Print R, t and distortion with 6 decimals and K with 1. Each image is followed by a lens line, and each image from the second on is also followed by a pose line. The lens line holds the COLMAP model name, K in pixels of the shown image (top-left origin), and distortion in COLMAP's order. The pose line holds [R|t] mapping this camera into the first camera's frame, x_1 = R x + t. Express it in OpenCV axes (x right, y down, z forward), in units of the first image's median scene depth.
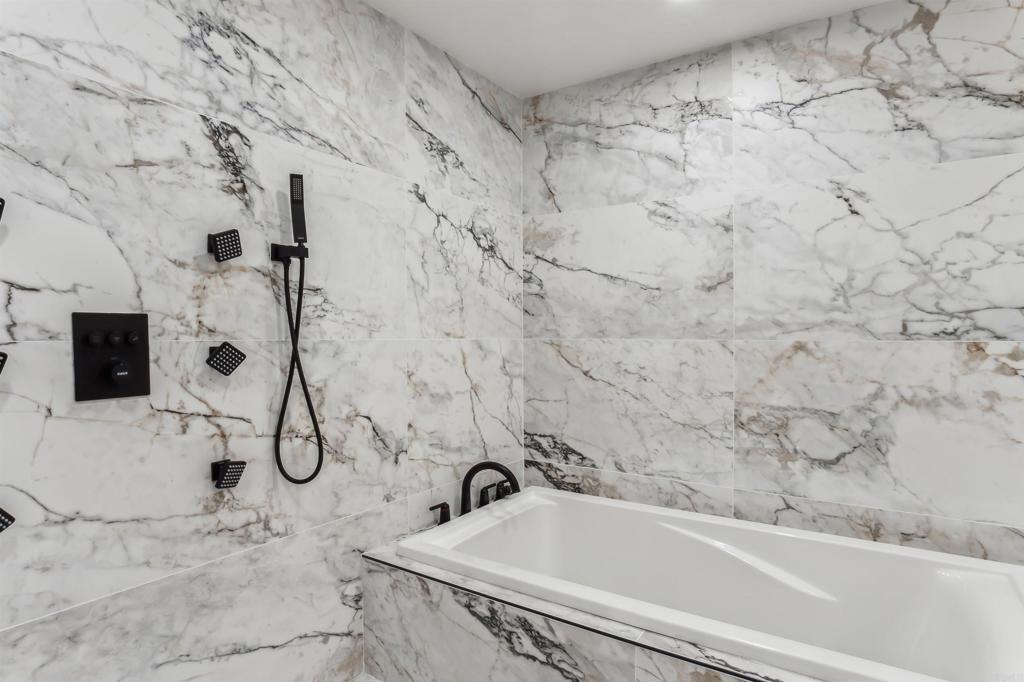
lens RADIAL K [[553.4, 0, 512.3], [0, 553.4, 344.8], [0, 0, 1]] dist [-0.028355, 0.005529]
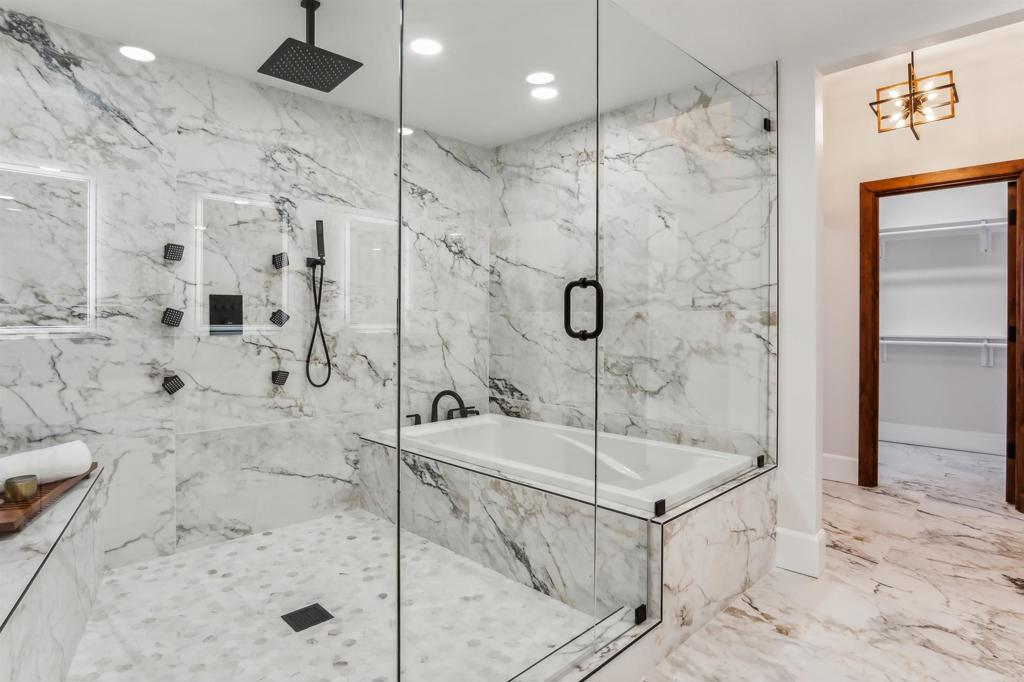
lens RADIAL K [[553.4, 0, 512.1], [0, 553.4, 311.6], [0, 0, 1]] dist [-0.028355, 0.005529]
pose [[0.981715, 0.000478, -0.190357, 0.530235], [-0.006536, 0.999492, -0.031201, 0.046347], [0.190245, 0.031875, 0.981219, -0.612609]]
